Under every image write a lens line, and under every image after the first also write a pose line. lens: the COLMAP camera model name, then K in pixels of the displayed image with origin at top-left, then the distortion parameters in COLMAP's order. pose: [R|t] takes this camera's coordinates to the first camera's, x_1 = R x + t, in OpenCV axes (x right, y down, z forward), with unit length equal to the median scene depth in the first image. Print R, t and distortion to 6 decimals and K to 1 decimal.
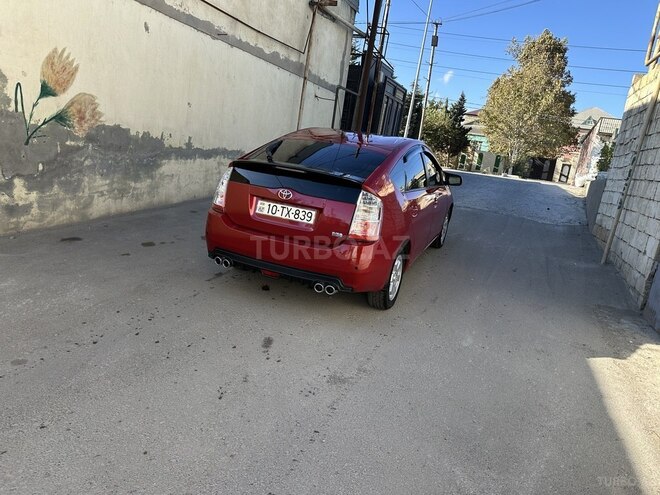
lens RADIAL K [[462.8, 0, 327.5], [0, 462.8, 246.7], [0, 0, 1]] dist [0.047320, -0.056773]
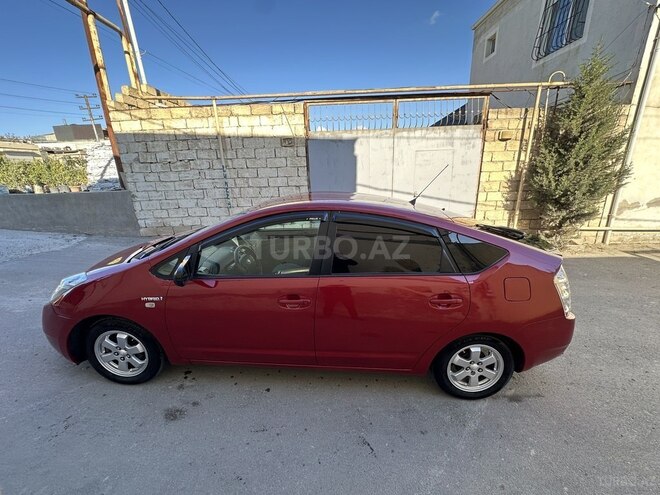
lens RADIAL K [[264.6, 0, 329.7], [0, 264.6, 244.8], [0, 0, 1]] dist [0.000852, -0.001491]
pose [[-0.352640, -0.378847, 0.855640, -0.332668], [0.177607, 0.870663, 0.458696, -0.359638], [-0.918750, 0.313722, -0.239744, 1.064424]]
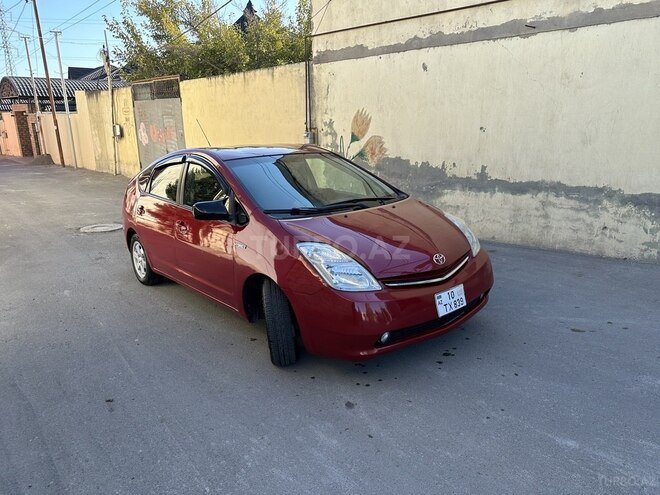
lens RADIAL K [[462.8, 0, 331.2], [0, 462.8, 249.8], [0, 0, 1]] dist [0.047320, -0.056773]
pose [[-0.442543, 0.109952, -0.889981, 0.765019], [-0.244925, 0.939900, 0.237908, -0.284504], [0.862651, 0.323264, -0.389016, 1.434421]]
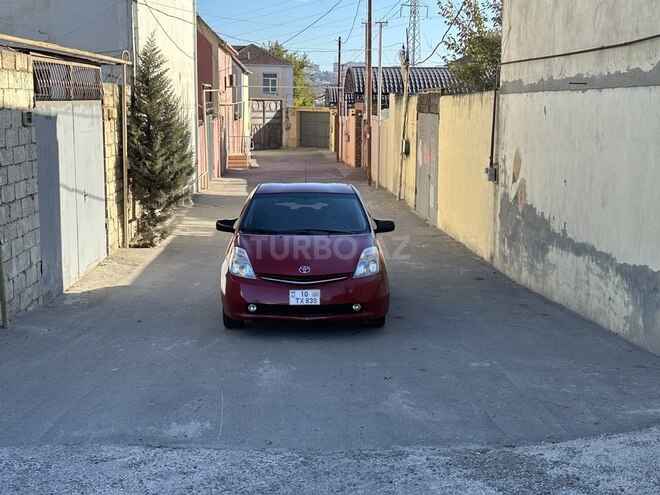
lens RADIAL K [[866.4, 0, 339.1], [0, 866.4, 251.2], [0, 0, 1]] dist [-0.003574, 0.000000]
pose [[-0.900106, -0.077363, -0.428747, 0.820408], [-0.221655, 0.928540, 0.297795, -0.672927], [0.375070, 0.363081, -0.852933, 2.640164]]
